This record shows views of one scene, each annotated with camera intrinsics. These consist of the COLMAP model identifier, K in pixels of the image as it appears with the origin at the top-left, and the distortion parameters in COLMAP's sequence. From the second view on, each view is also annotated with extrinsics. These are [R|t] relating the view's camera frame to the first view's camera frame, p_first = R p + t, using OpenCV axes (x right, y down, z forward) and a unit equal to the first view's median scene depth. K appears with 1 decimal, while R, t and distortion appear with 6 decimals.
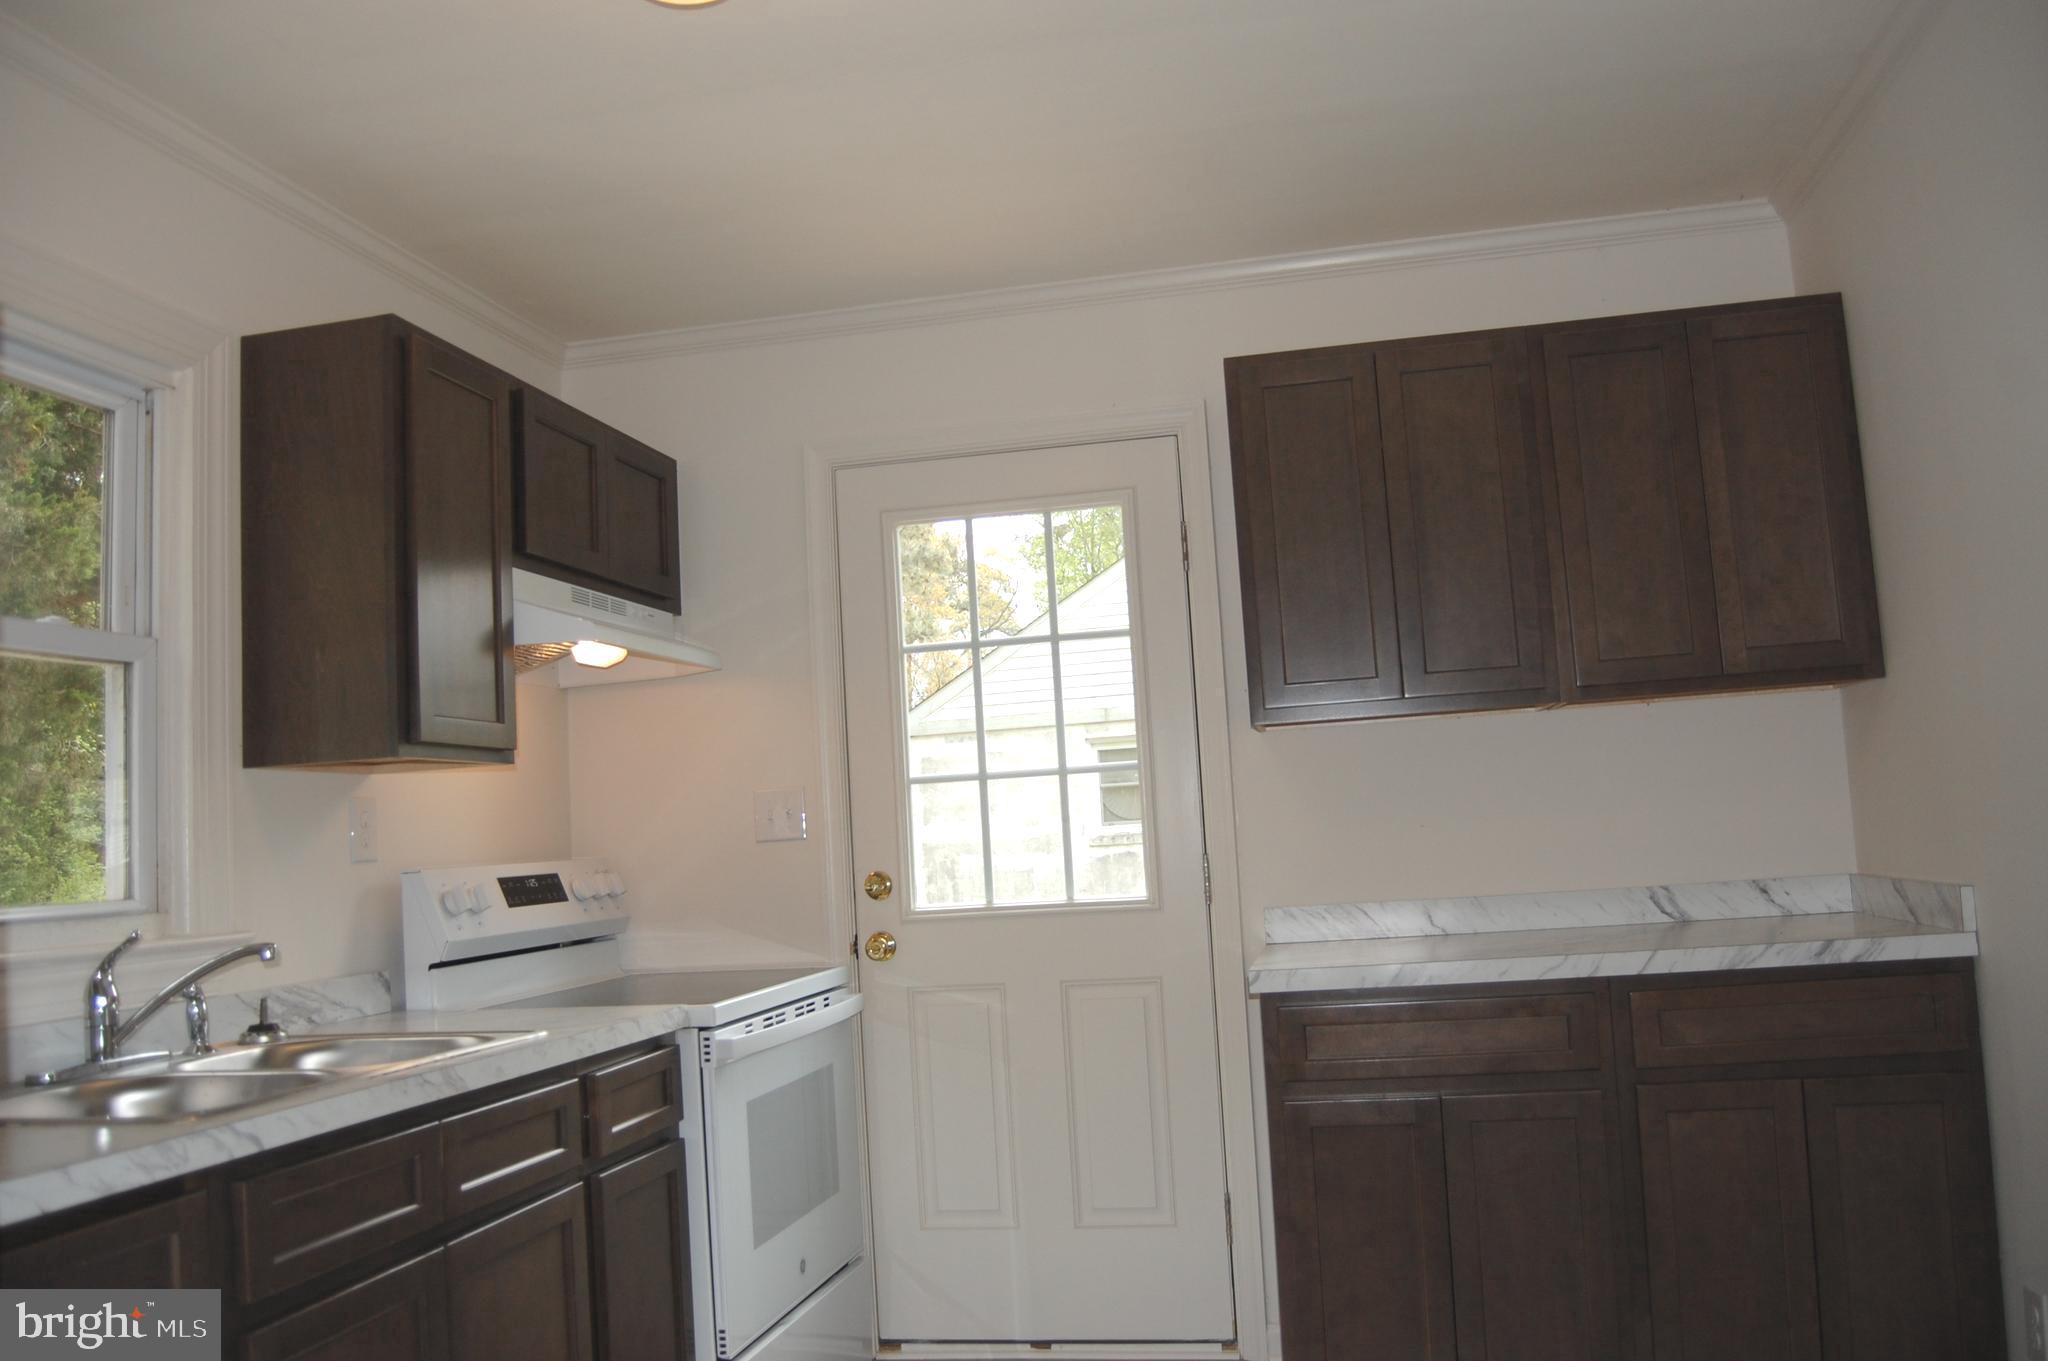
lens RADIAL K [[1615.4, 0, 1032.7], [0, 1615.4, 680.9], [0, 0, 1]] dist [-0.091723, 0.034990]
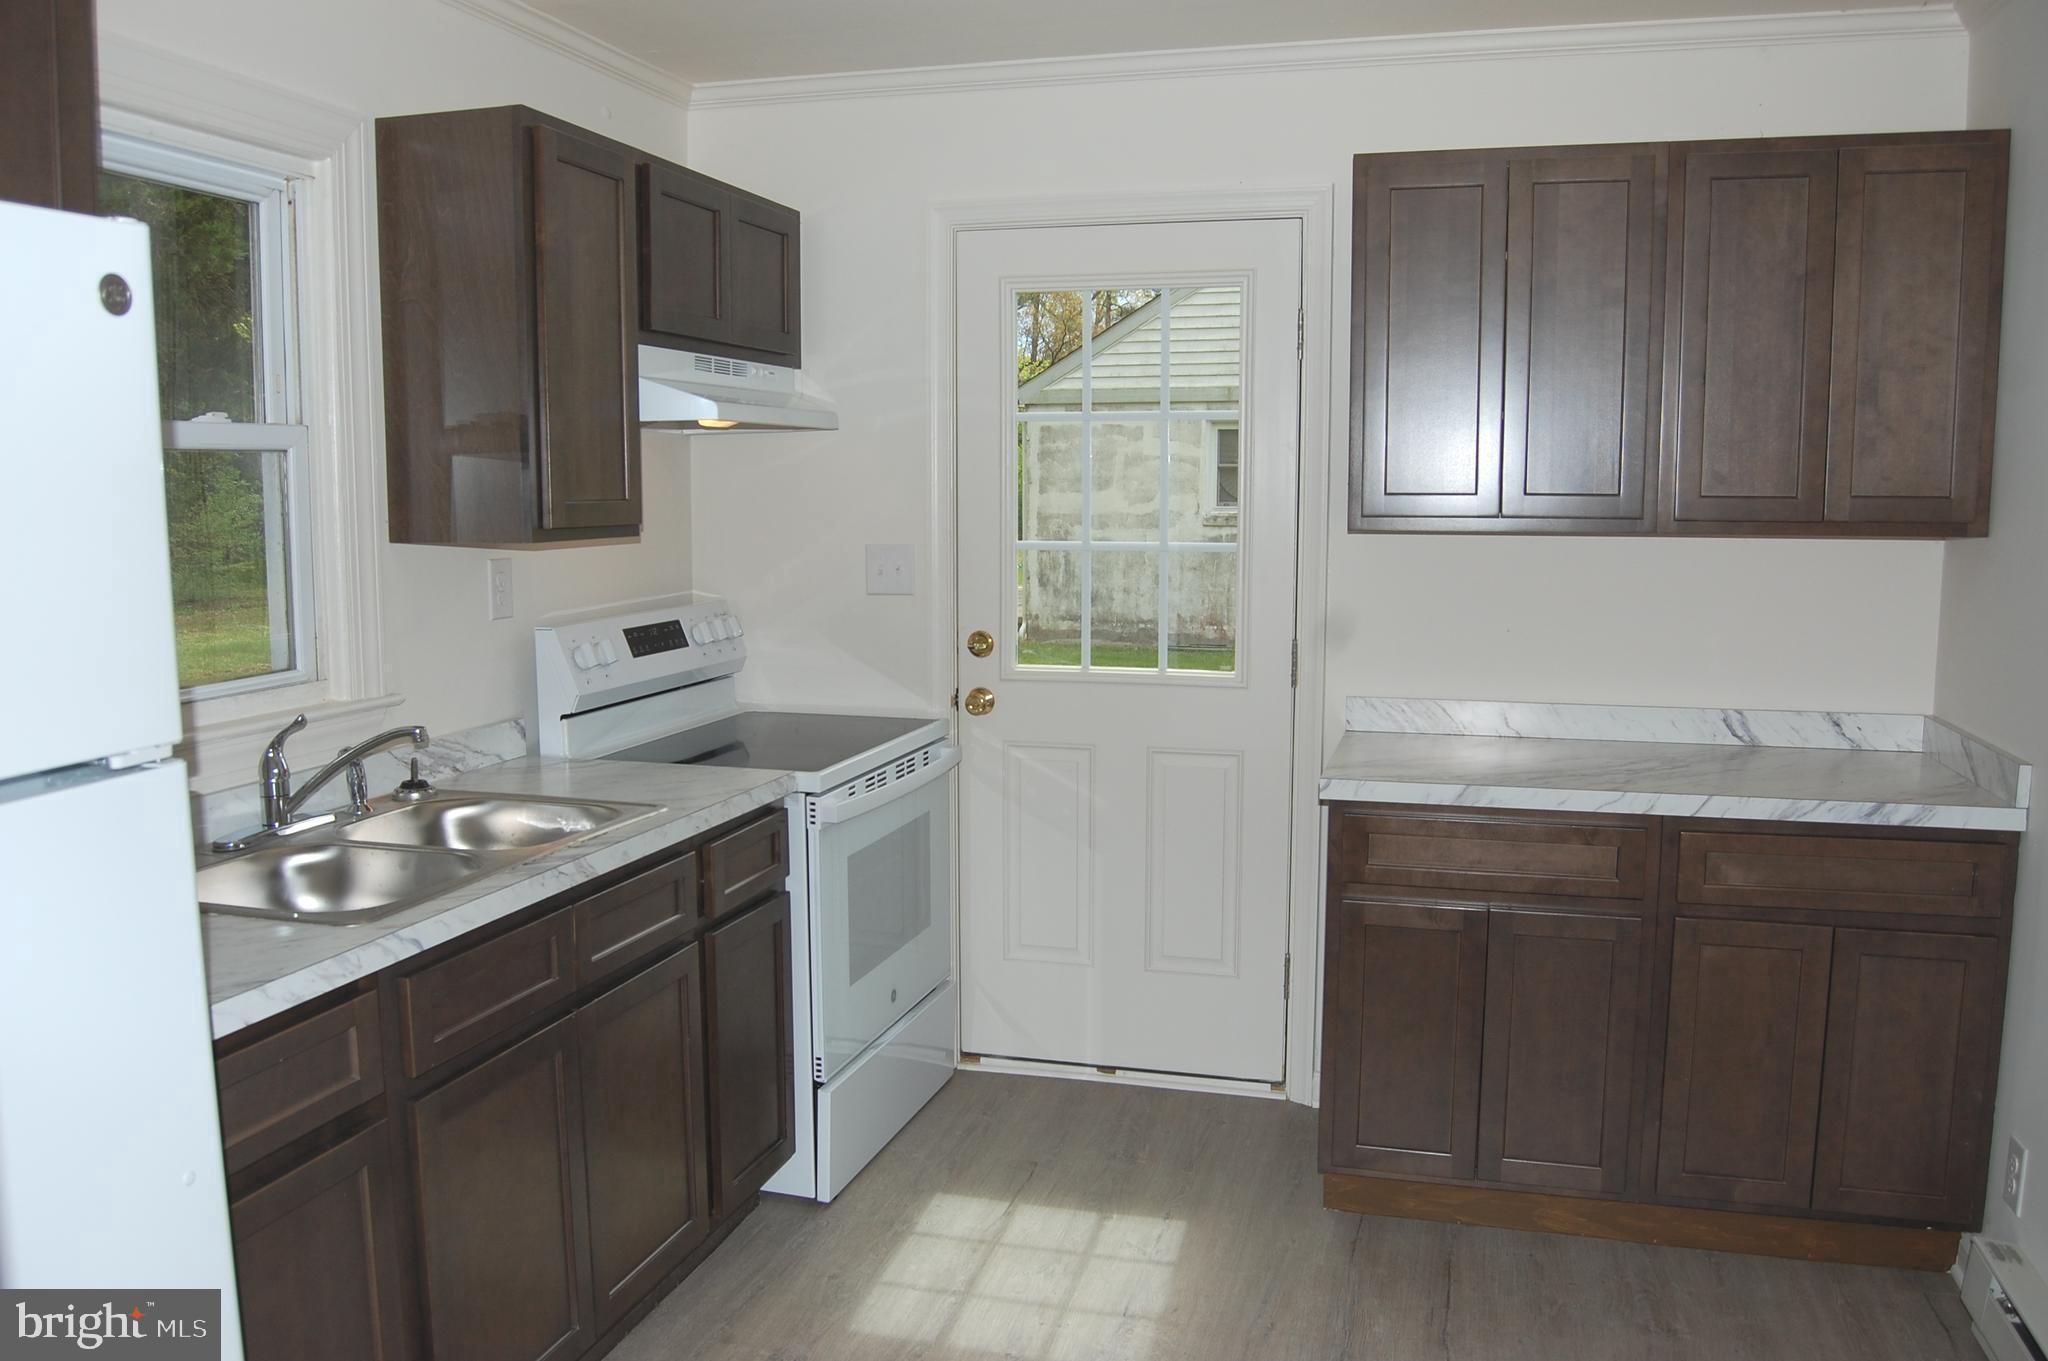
lens RADIAL K [[1615.4, 0, 1029.2], [0, 1615.4, 689.6], [0, 0, 1]] dist [-0.091723, 0.034990]
pose [[0.995437, 0.068119, -0.066817, 0.009750], [-0.051630, 0.973408, 0.223185, -0.095743], [0.080243, -0.218717, 0.972483, -0.031595]]
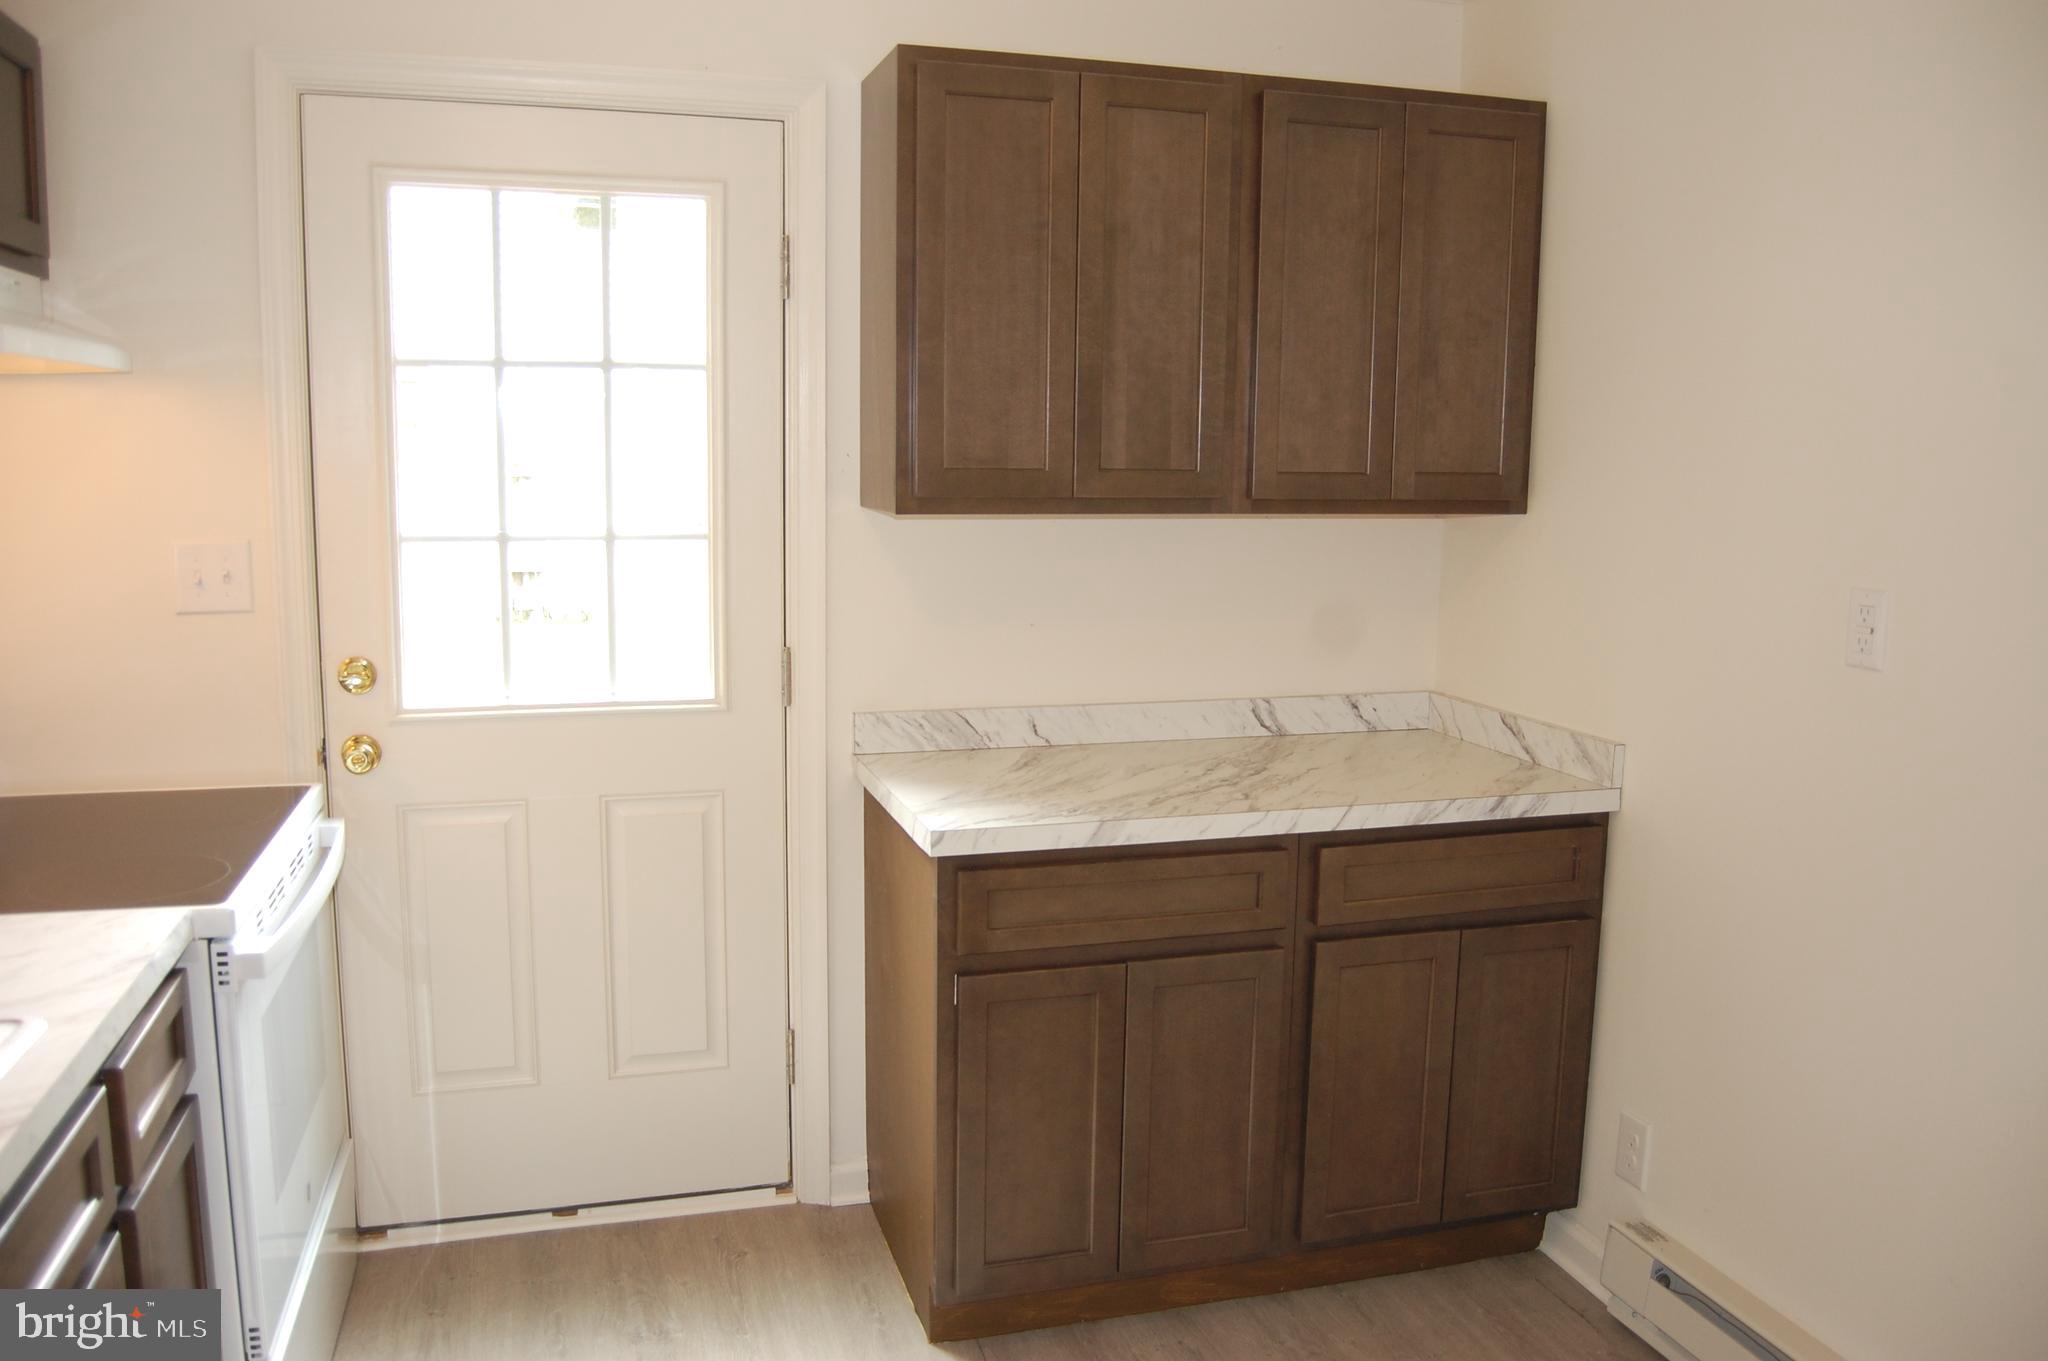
lens RADIAL K [[1615.4, 0, 1039.4], [0, 1615.4, 689.4], [0, 0, 1]] dist [-0.091723, 0.034990]
pose [[0.879085, -0.000464, 0.476664, -0.201899], [-0.110447, 0.972587, 0.204638, -0.065379], [-0.463692, -0.232540, 0.854935, 0.250374]]
